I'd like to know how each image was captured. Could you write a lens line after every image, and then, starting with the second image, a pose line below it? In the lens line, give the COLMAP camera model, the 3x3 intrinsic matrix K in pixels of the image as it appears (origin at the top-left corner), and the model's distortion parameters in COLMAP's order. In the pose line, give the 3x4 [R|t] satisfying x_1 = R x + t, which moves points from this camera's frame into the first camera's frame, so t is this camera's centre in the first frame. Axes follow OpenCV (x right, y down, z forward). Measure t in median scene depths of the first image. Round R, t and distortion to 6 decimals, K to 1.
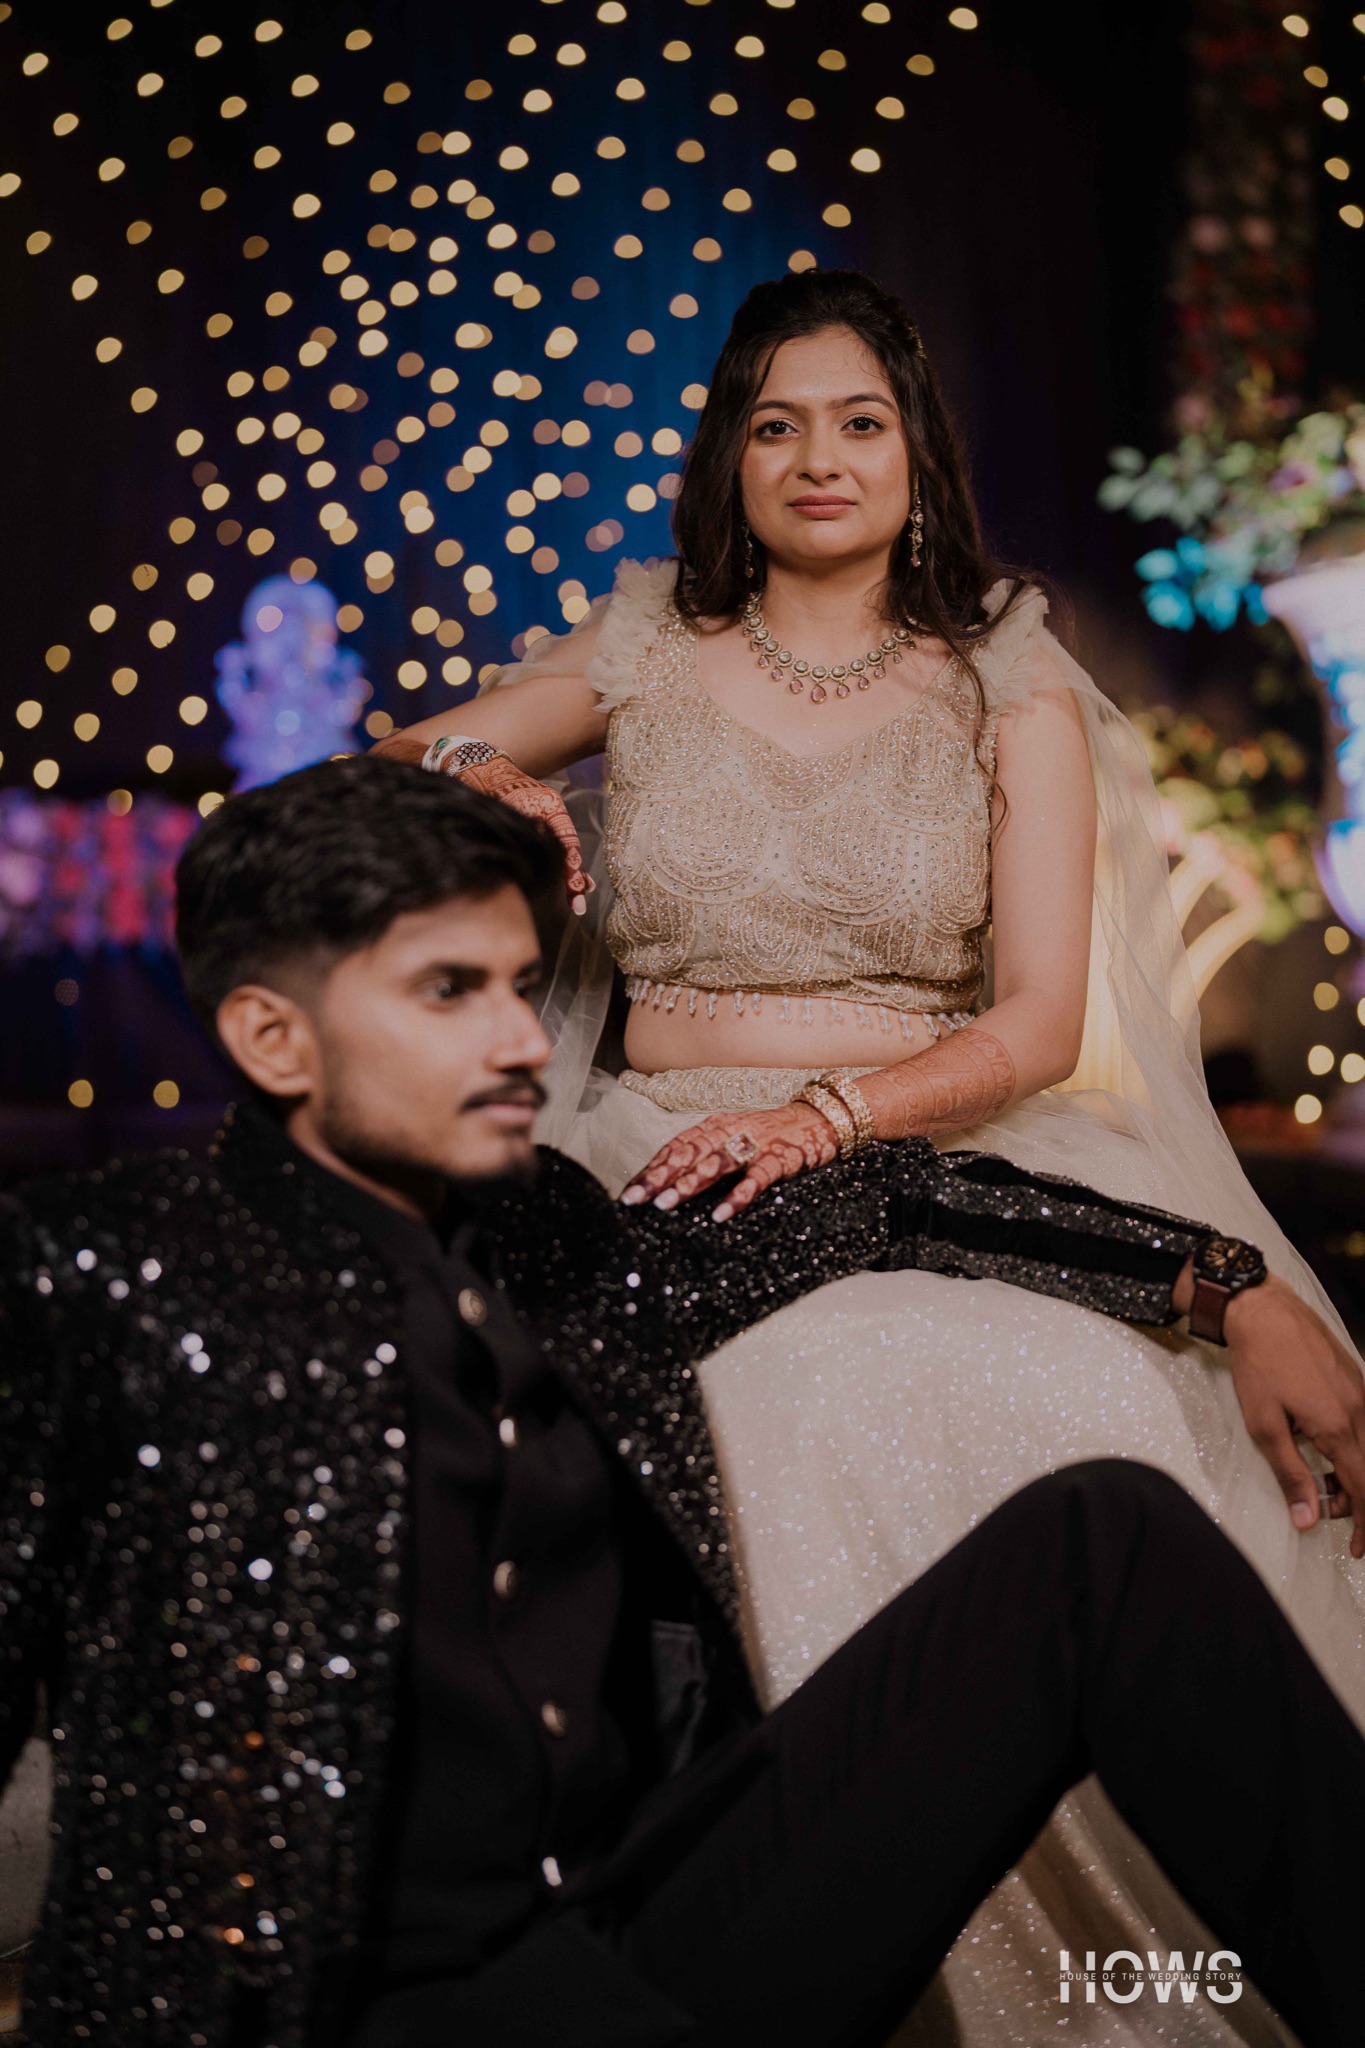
lens RADIAL K [[2879.5, 0, 682.5], [0, 2879.5, 1024.0], [0, 0, 1]] dist [-0.048274, 0.567442]
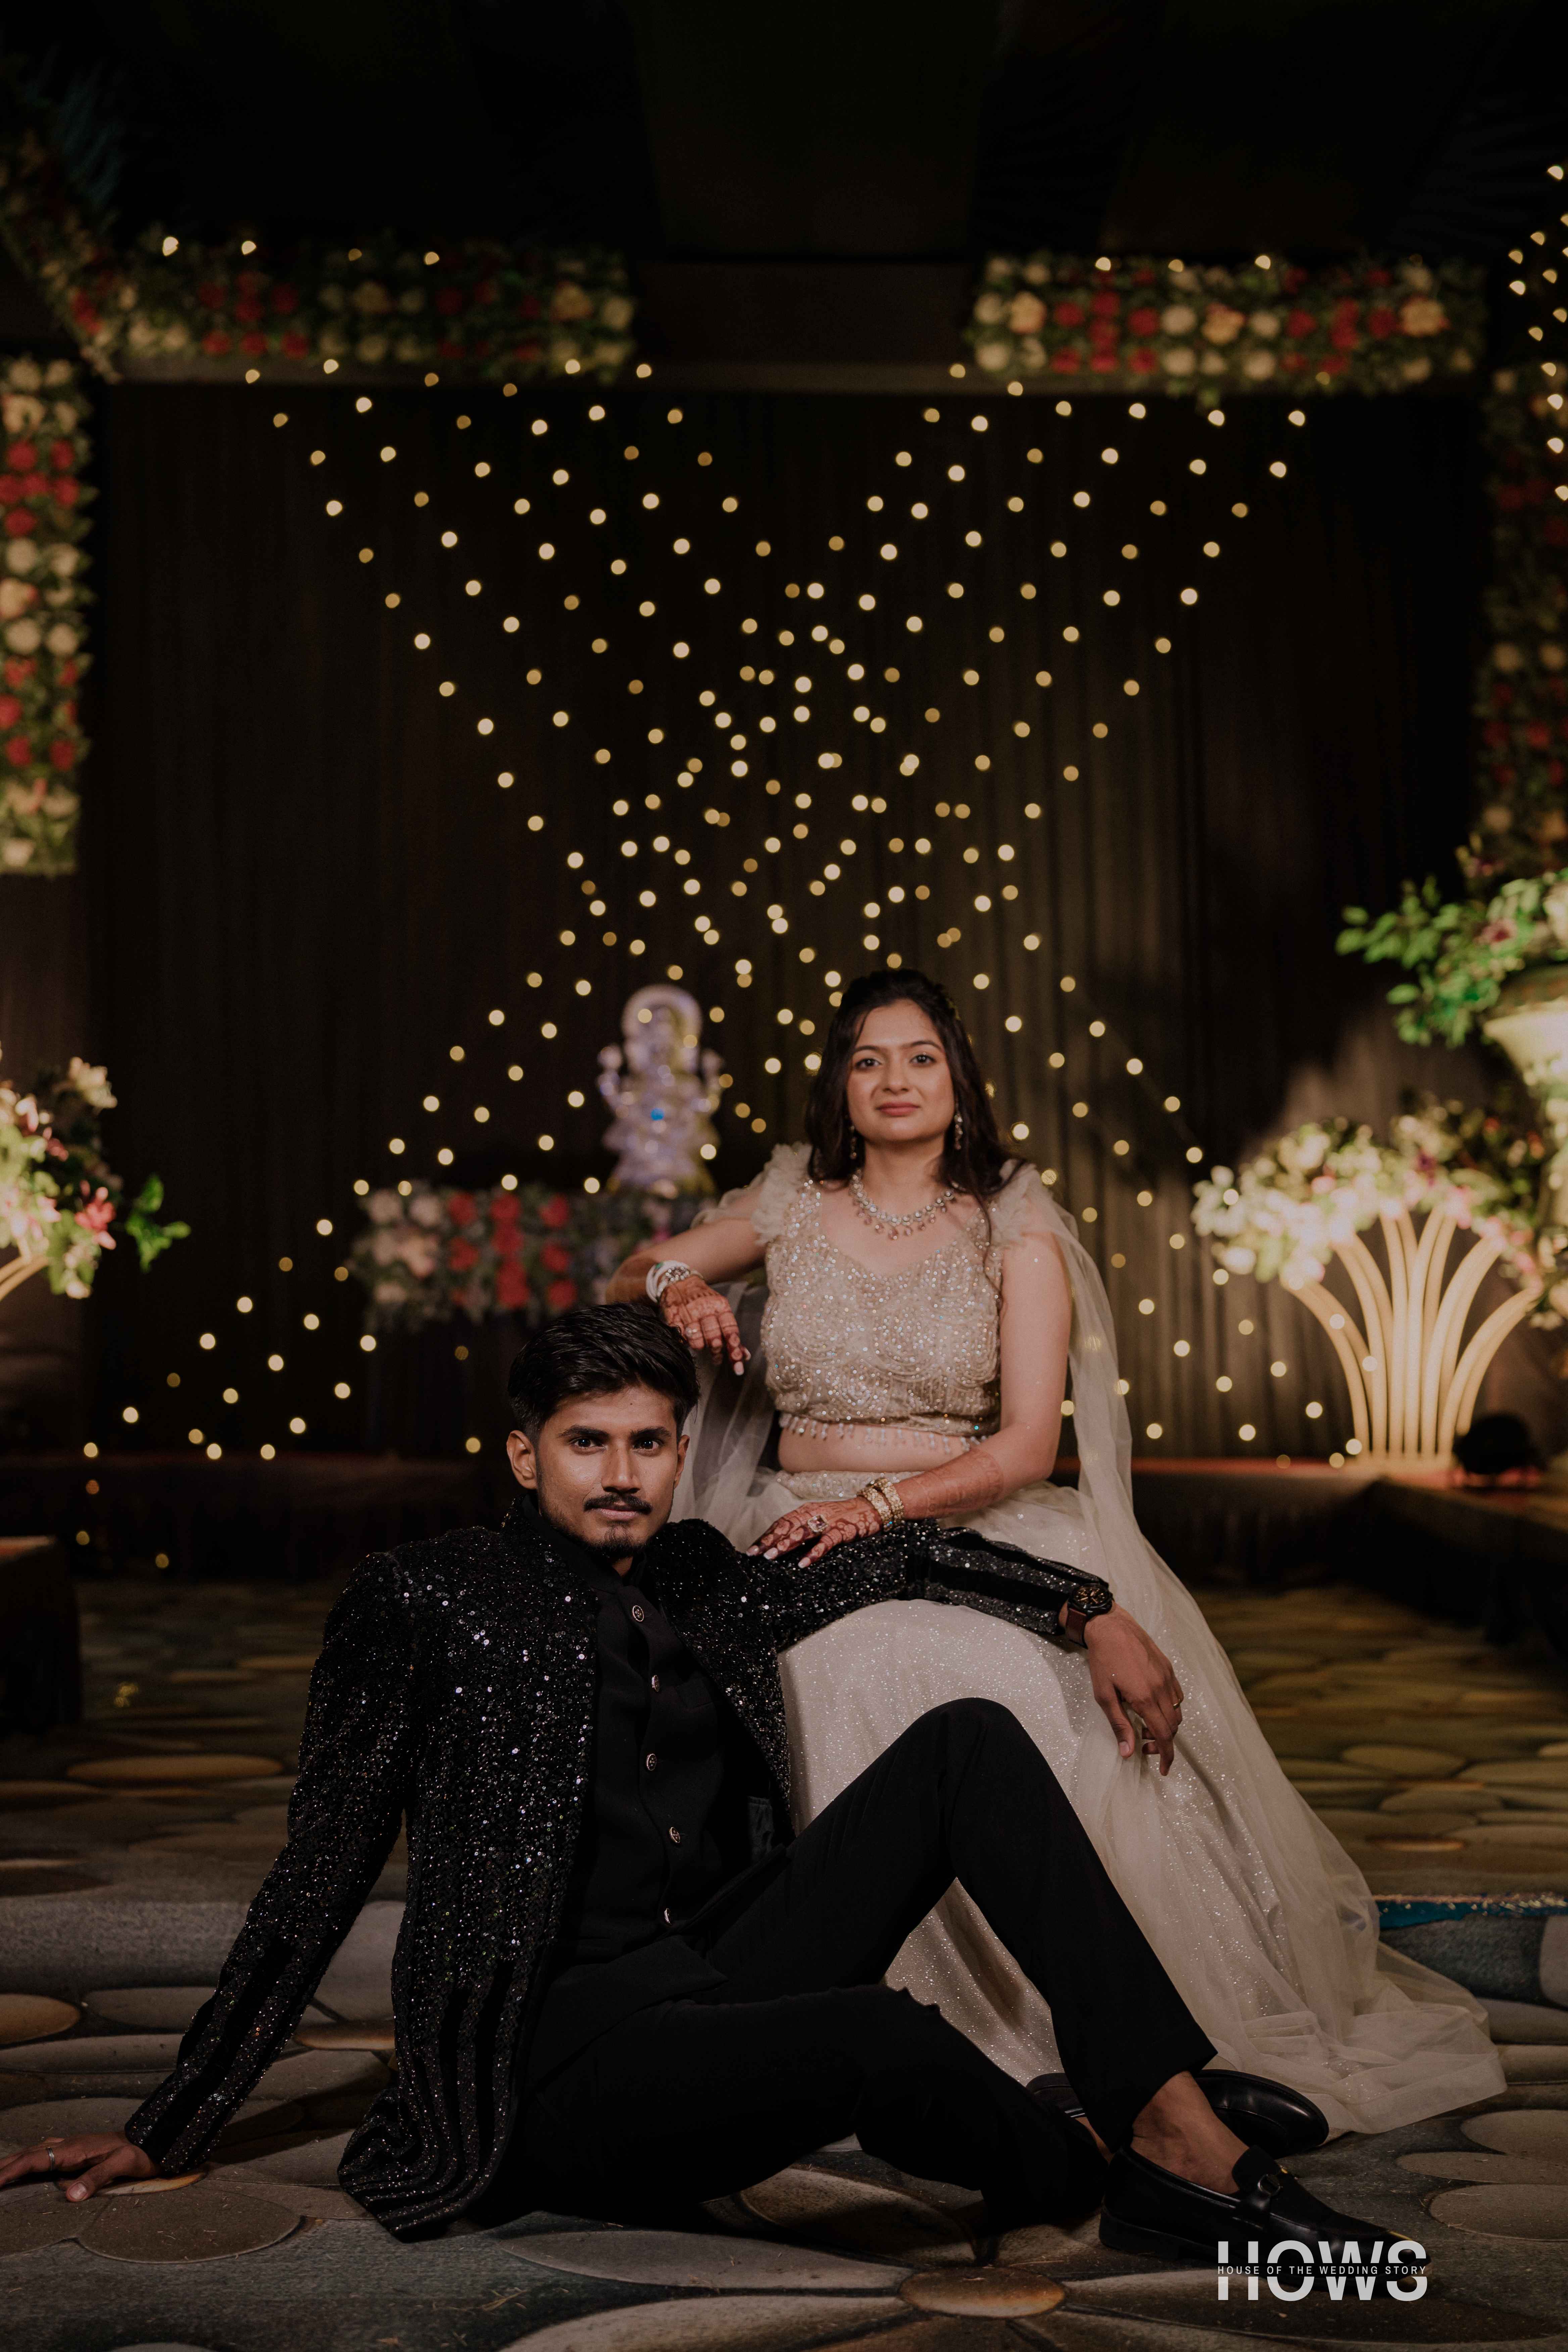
lens RADIAL K [[3230.8, 0, 786.3], [0, 3230.8, 1120.0], [0, 0, 1]] dist [-0.028501, 0.022365]
pose [[0.992883, -0.000990, -0.119091, 0.062016], [-0.007281, 0.997590, -0.068999, -0.016641], [0.118872, 0.069375, 0.990483, -0.235839]]
